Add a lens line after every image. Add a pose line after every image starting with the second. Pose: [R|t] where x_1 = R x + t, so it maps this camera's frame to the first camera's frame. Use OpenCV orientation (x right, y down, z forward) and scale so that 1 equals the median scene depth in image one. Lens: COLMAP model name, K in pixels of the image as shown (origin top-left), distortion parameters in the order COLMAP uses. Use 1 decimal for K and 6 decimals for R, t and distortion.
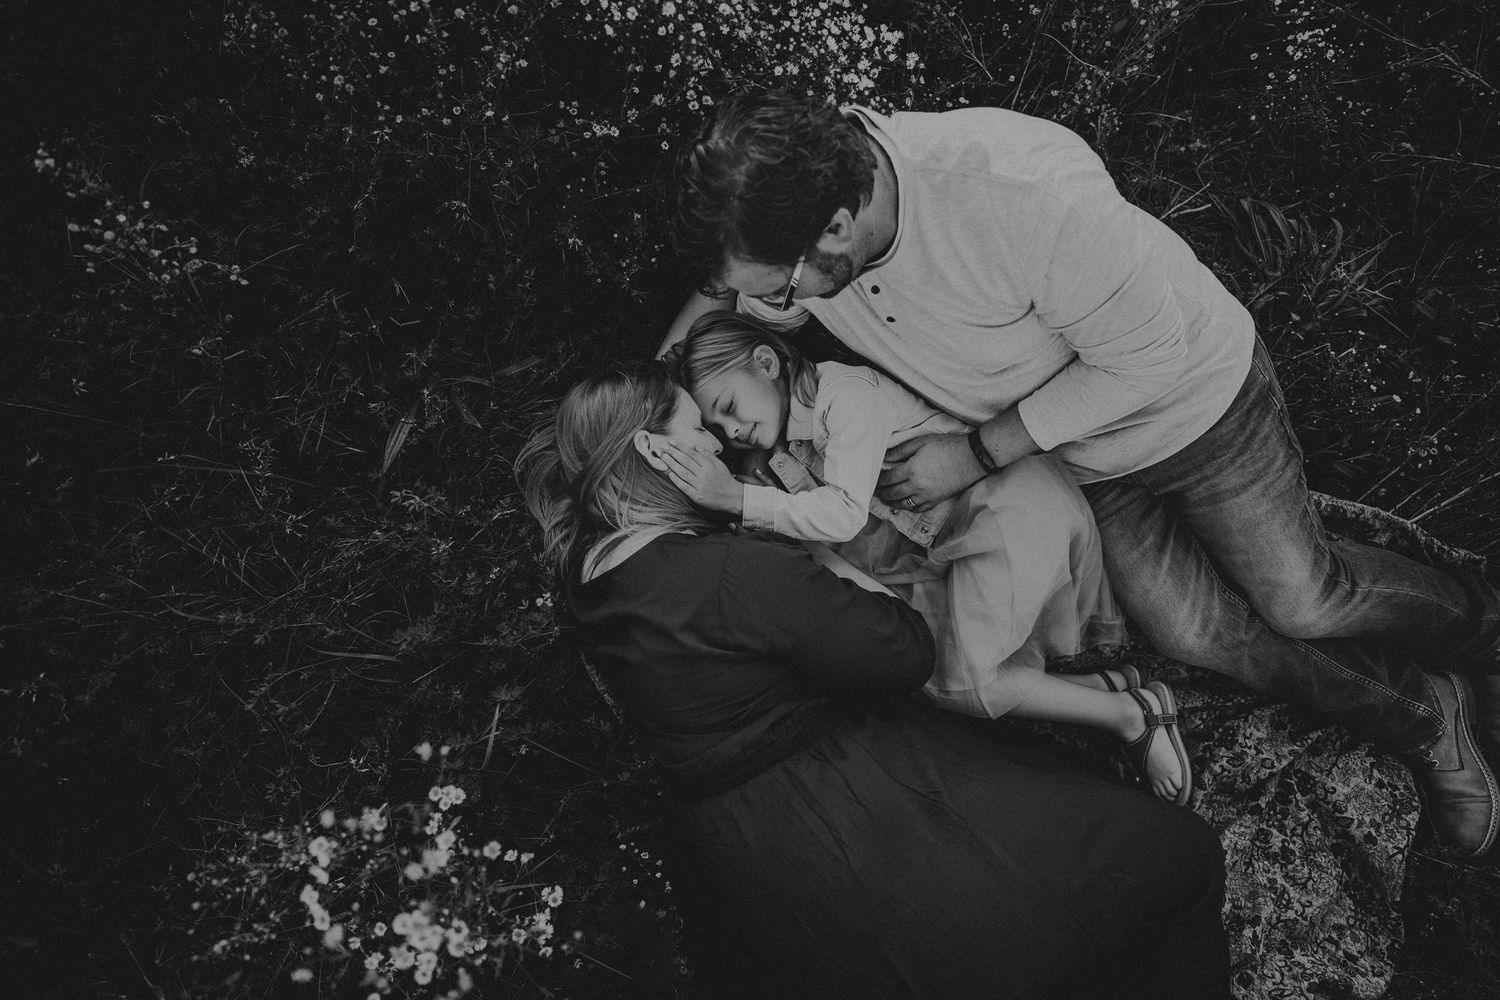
lens RADIAL K [[883.7, 0, 750.0], [0, 883.7, 500.0], [0, 0, 1]] dist [0.001542, -0.000123]
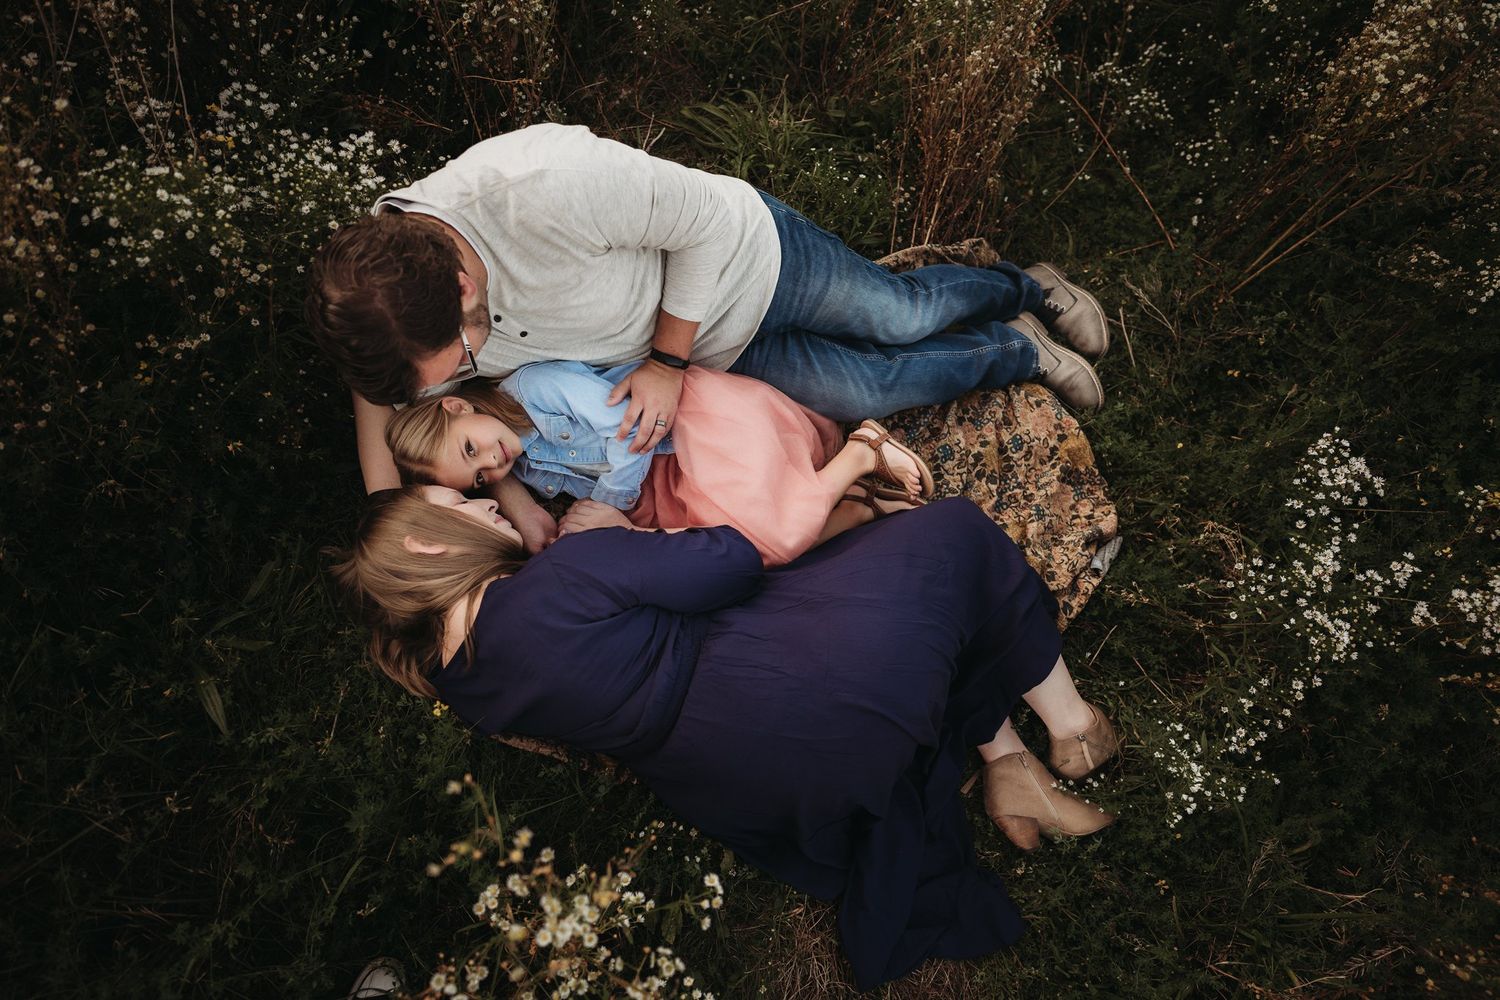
lens RADIAL K [[883.7, 0, 750.0], [0, 883.7, 500.0], [0, 0, 1]] dist [0.001542, -0.000123]
pose [[0.717009, -0.615944, 0.326361, -0.138800], [0.627396, 0.774273, 0.082916, 0.048698], [-0.303764, 0.145307, 0.941601, -0.146693]]
